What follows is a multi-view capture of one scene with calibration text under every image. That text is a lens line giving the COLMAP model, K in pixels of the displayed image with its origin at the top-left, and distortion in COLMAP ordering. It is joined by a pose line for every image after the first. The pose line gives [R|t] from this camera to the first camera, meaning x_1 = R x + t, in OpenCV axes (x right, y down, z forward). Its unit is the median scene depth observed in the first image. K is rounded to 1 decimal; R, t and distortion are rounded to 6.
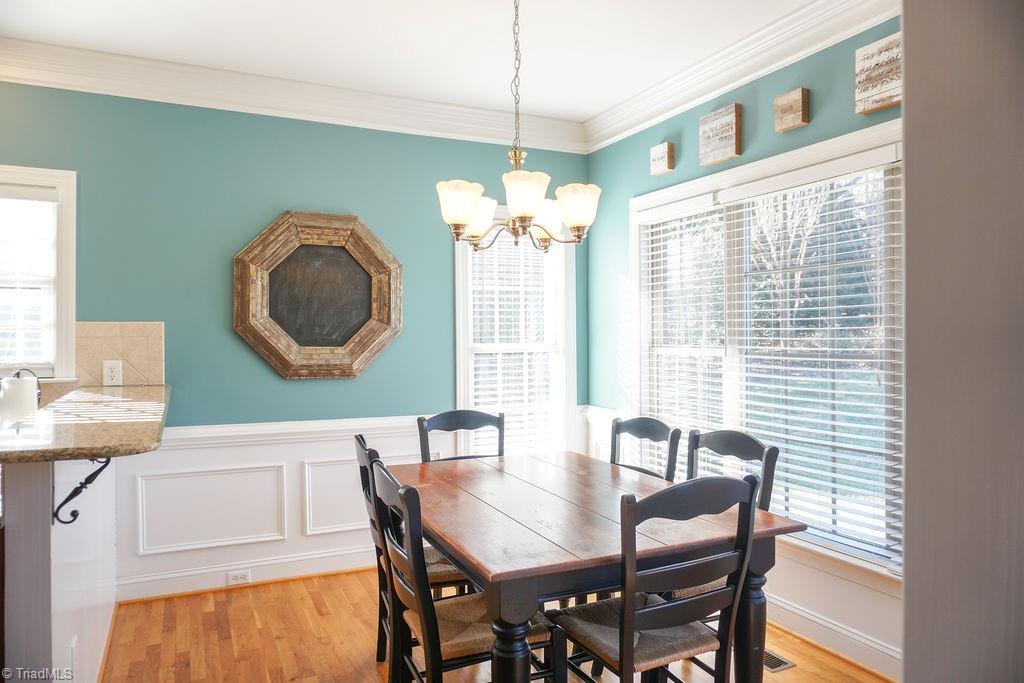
lens RADIAL K [[695.2, 0, 513.7], [0, 695.2, 334.7], [0, 0, 1]] dist [-0.009422, -0.000242]
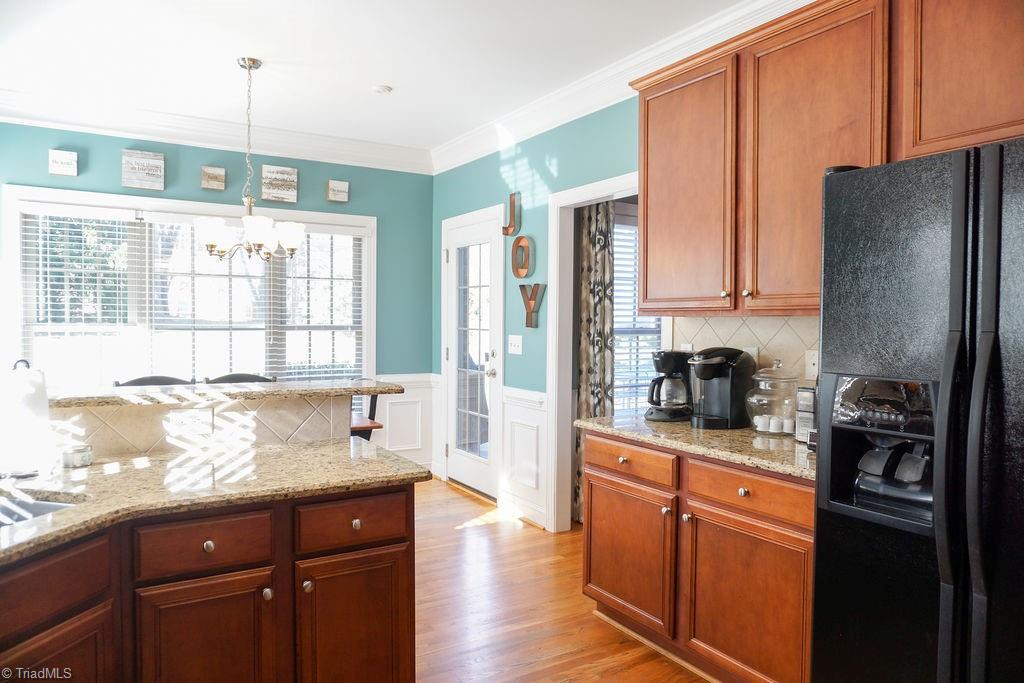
lens RADIAL K [[695.2, 0, 513.7], [0, 695.2, 334.7], [0, 0, 1]] dist [-0.009422, -0.000242]
pose [[-0.111835, -0.018558, 0.993553, -1.150921], [-0.011788, 0.999780, 0.017348, 0.005976], [-0.993657, -0.009772, -0.112030, 0.422136]]
